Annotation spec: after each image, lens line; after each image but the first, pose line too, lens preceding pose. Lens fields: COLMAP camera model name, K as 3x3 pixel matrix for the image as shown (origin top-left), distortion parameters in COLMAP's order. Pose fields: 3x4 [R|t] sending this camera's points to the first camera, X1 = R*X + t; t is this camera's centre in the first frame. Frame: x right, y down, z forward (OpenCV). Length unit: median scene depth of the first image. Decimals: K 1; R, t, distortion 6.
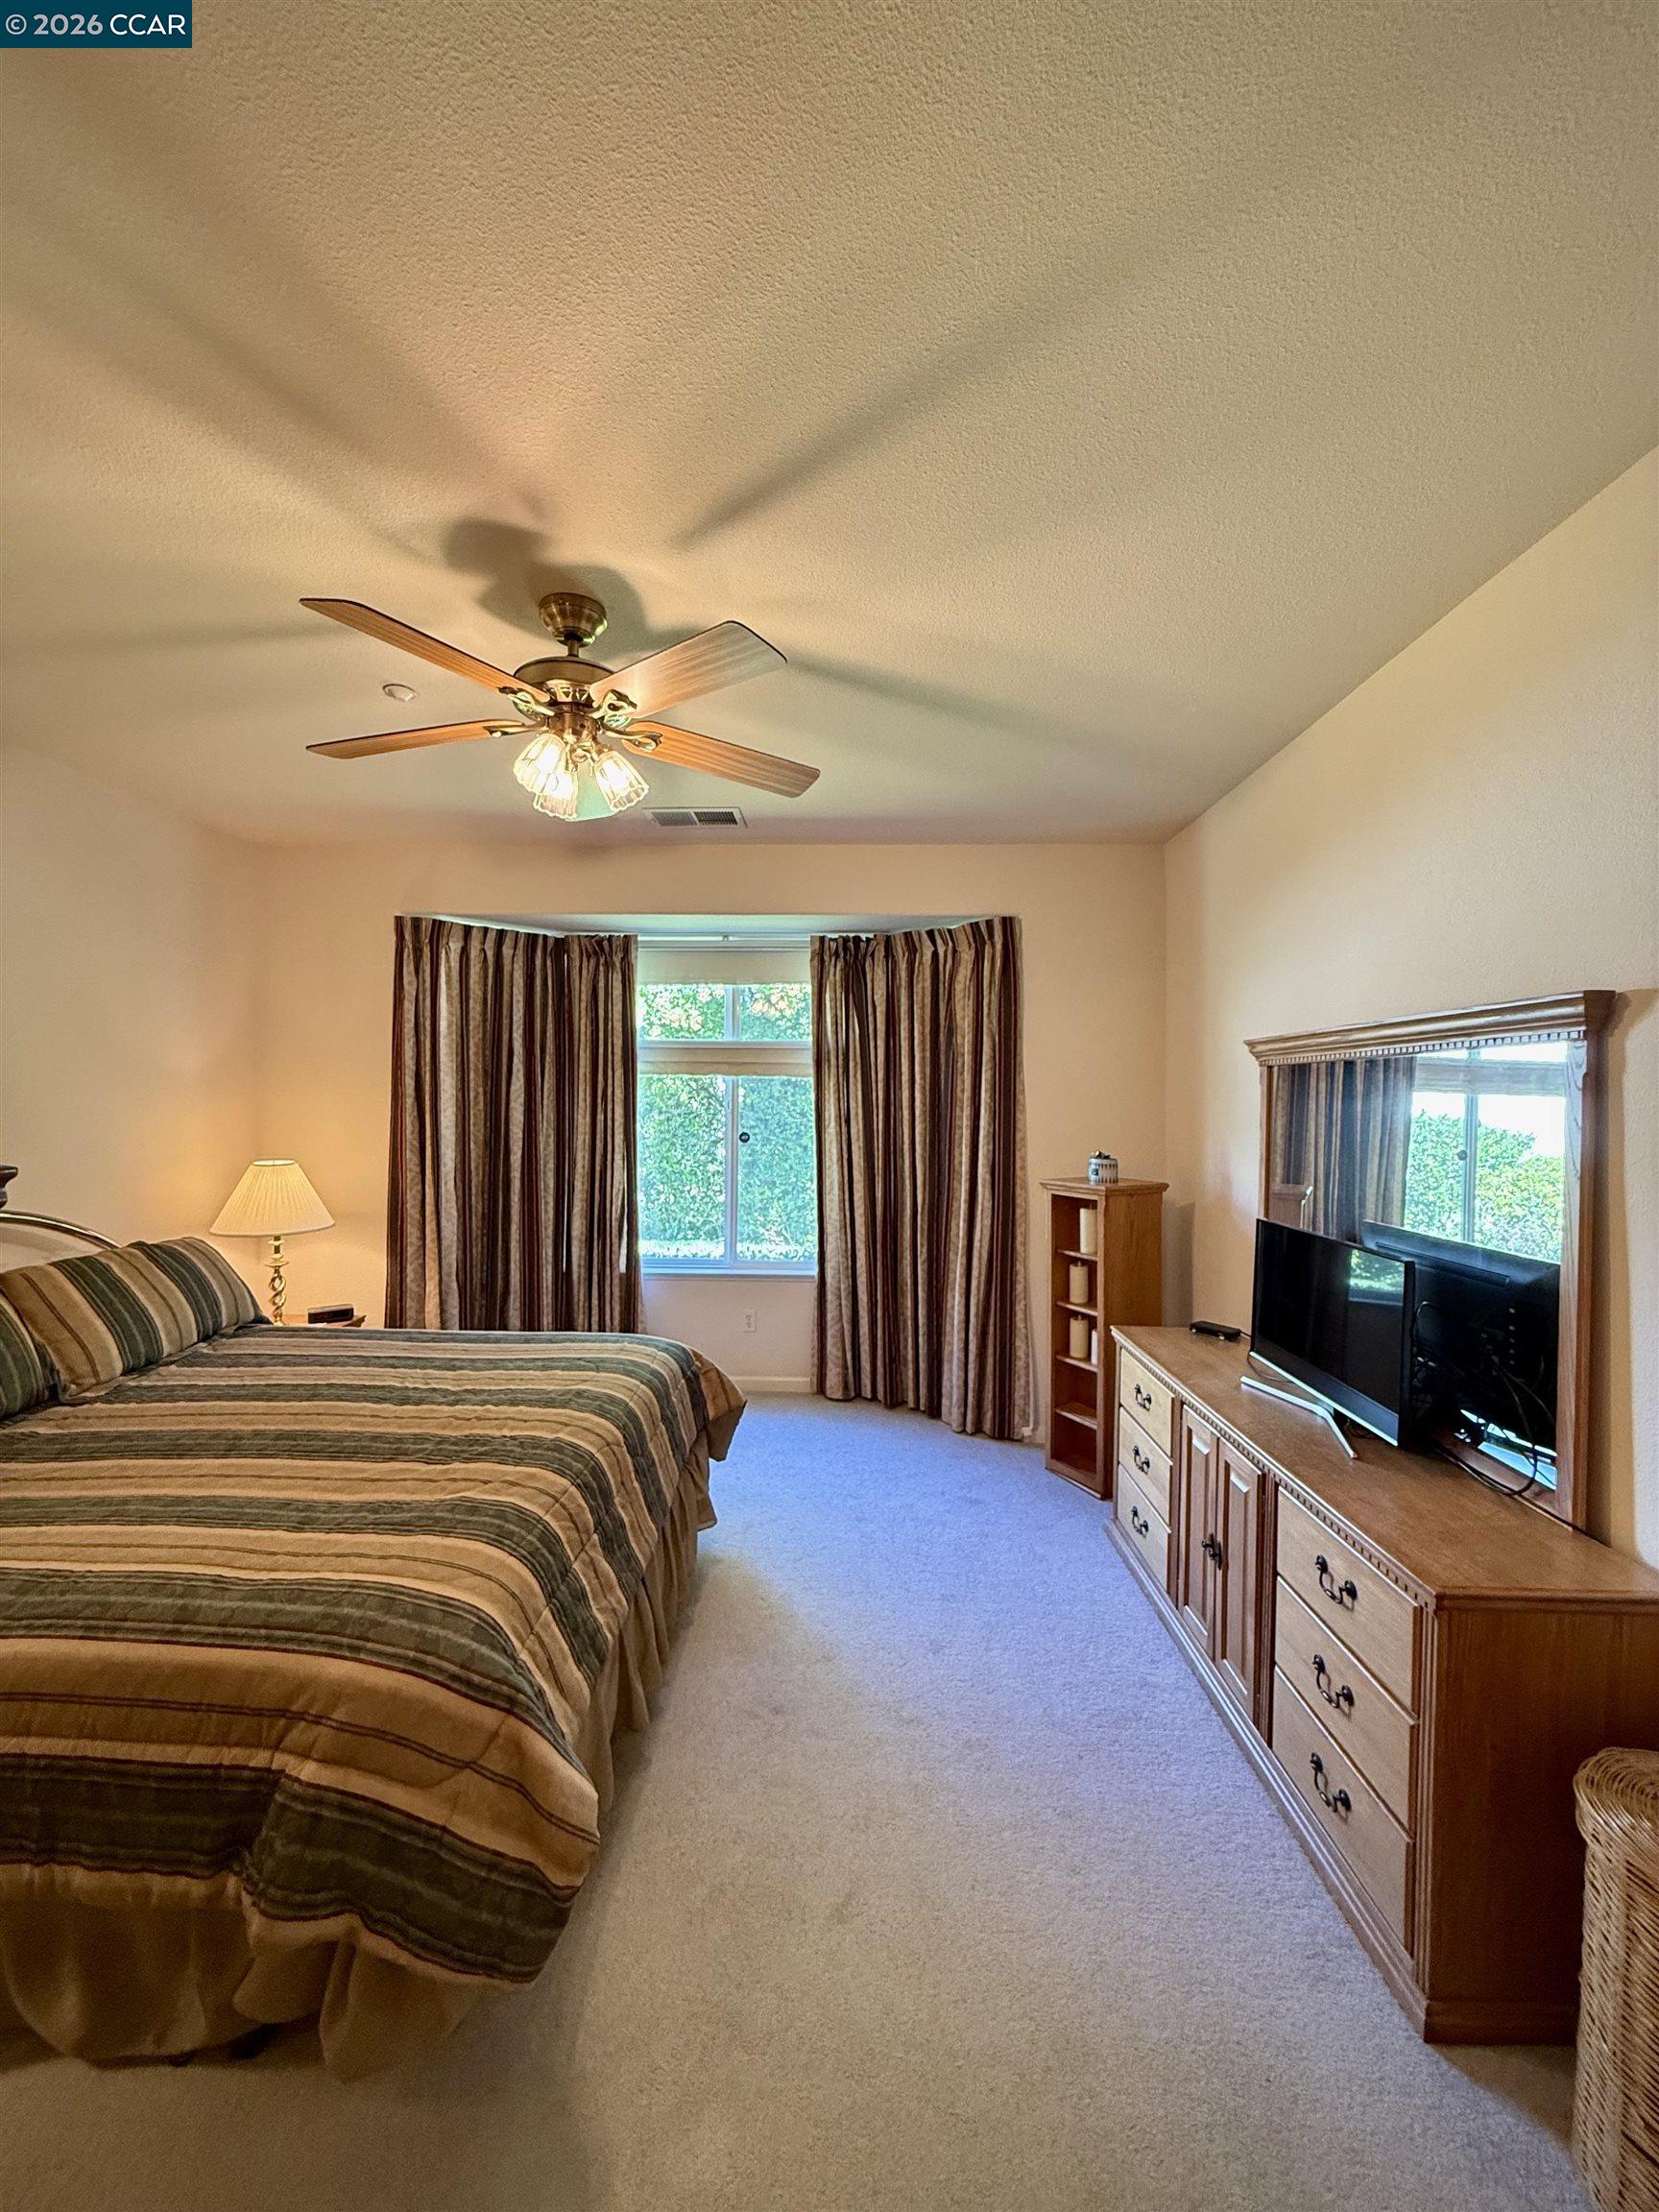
lens RADIAL K [[885.3, 0, 819.3], [0, 885.3, 1103.7], [0, 0, 1]] dist [-0.006857, 0.002250]
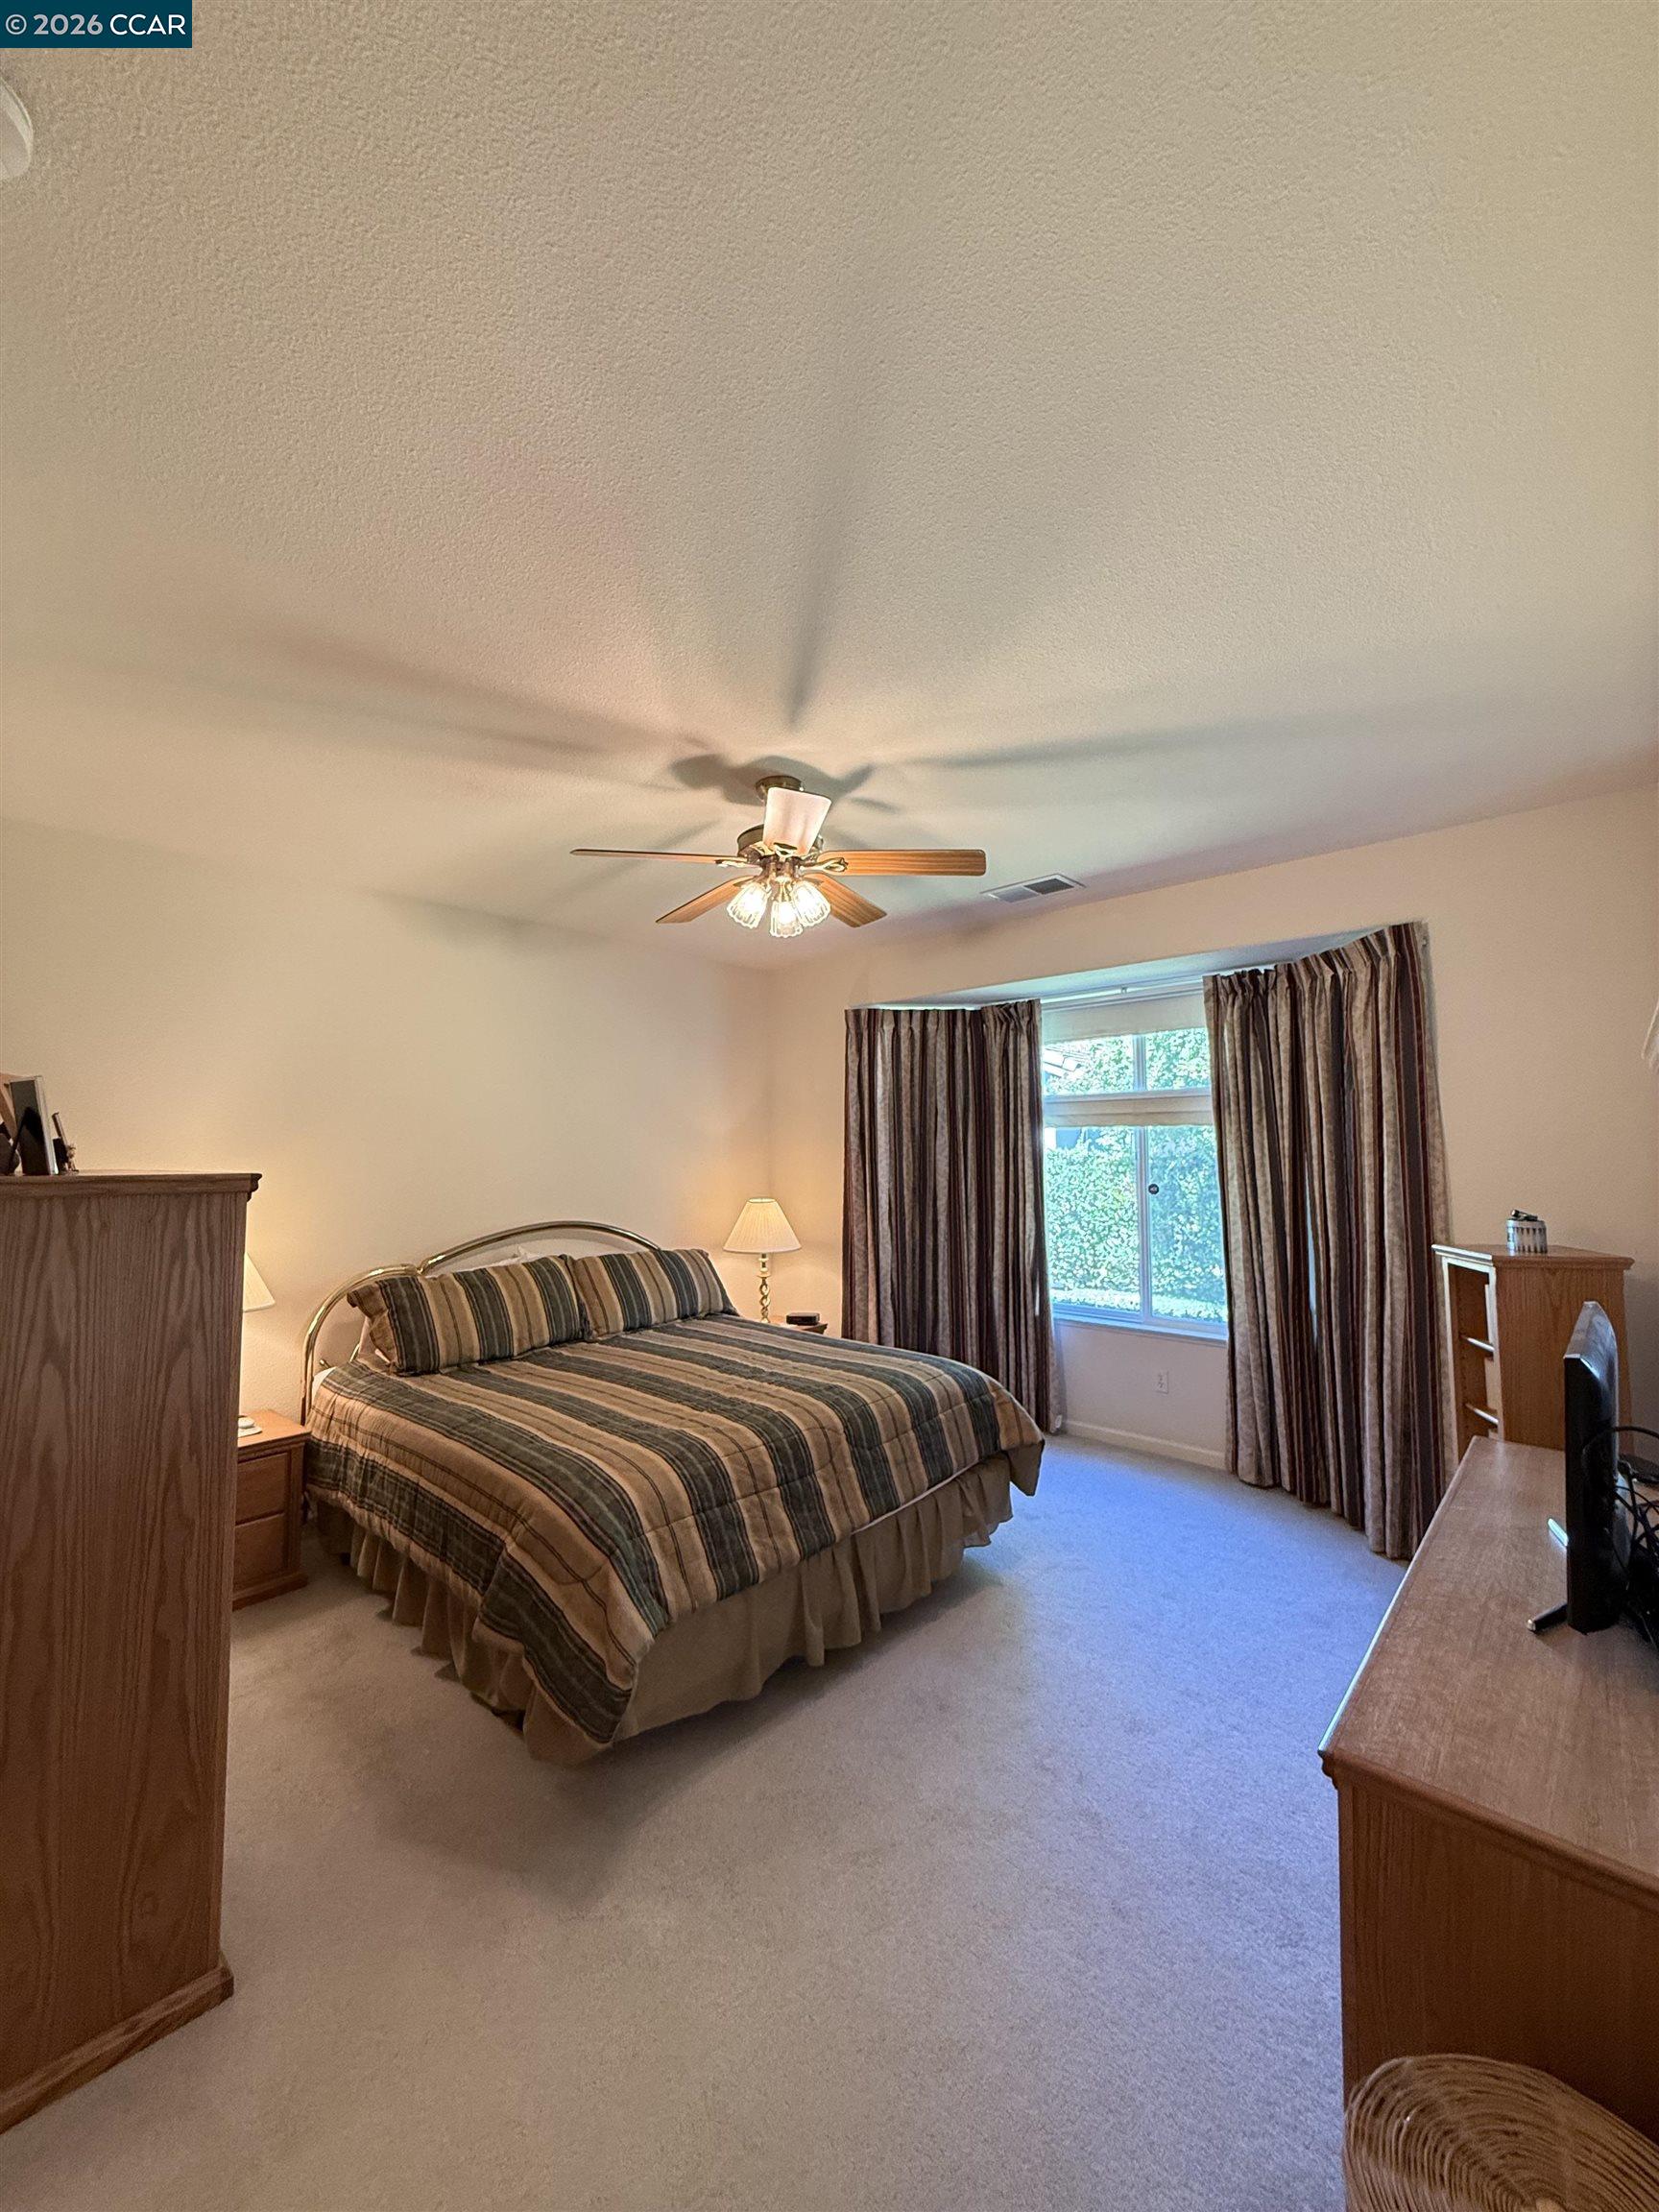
lens RADIAL K [[885.3, 0, 827.9], [0, 885.3, 1104.0], [0, 0, 1]] dist [-0.006857, 0.002250]
pose [[0.749883, -0.049006, -0.659753, 0.348363], [0.005629, 0.997689, -0.067708, 0.009875], [0.661547, 0.047059, 0.748426, 0.032904]]
